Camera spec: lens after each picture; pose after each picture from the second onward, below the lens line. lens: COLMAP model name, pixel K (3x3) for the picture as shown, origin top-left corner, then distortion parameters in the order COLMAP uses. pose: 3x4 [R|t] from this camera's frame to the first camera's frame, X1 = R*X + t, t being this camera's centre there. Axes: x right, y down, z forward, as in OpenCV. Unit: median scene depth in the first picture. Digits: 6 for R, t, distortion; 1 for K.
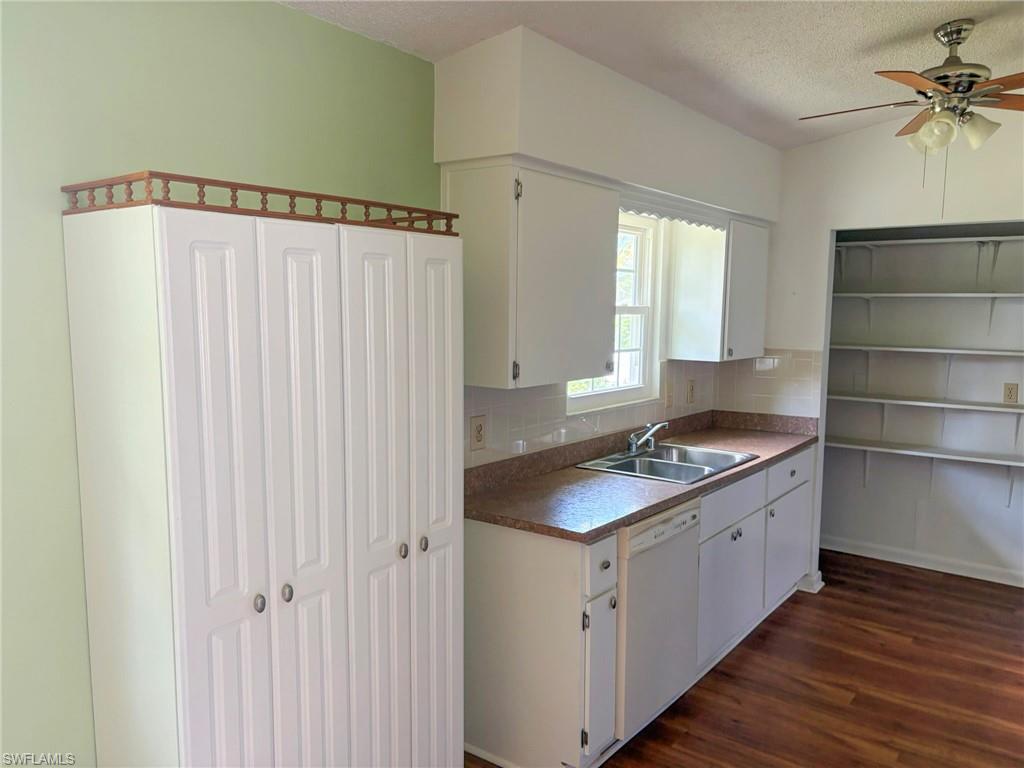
lens RADIAL K [[774.4, 0, 512.0], [0, 774.4, 382.5], [0, 0, 1]] dist [0.044034, -0.046731]
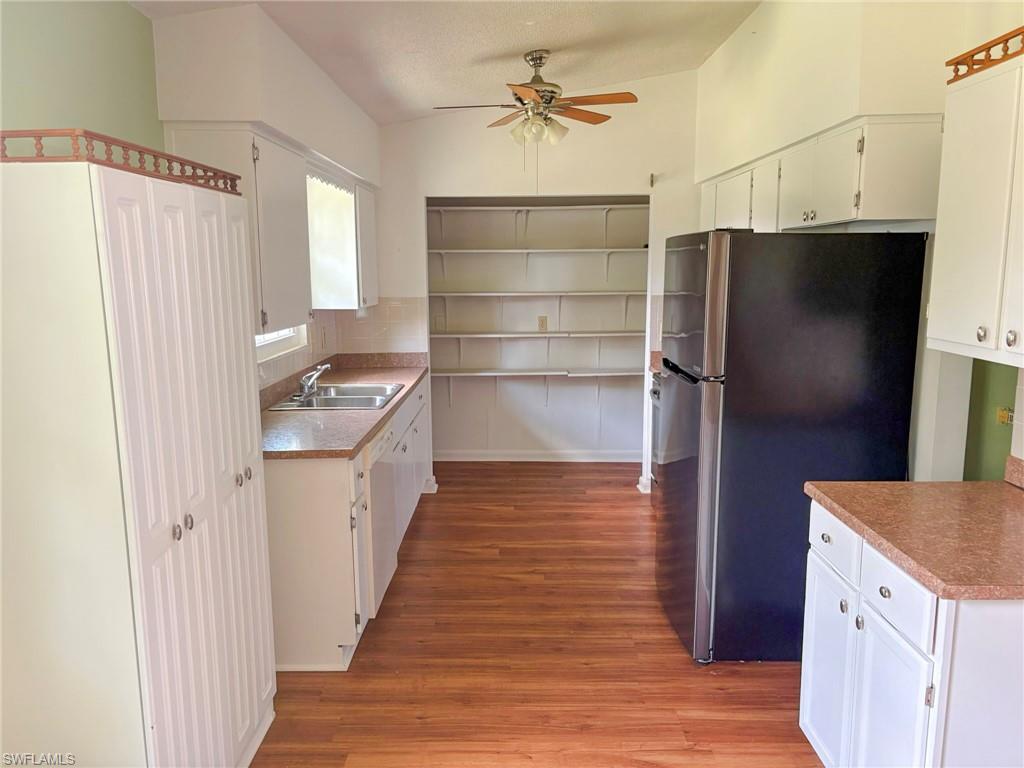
lens RADIAL K [[774.4, 0, 494.1], [0, 774.4, 377.9], [0, 0, 1]] dist [0.044034, -0.046731]
pose [[0.810991, -0.100852, 0.576300, -0.264998], [0.075397, 0.994833, 0.067993, 0.012908], [-0.580180, -0.011690, 0.814405, -0.066175]]
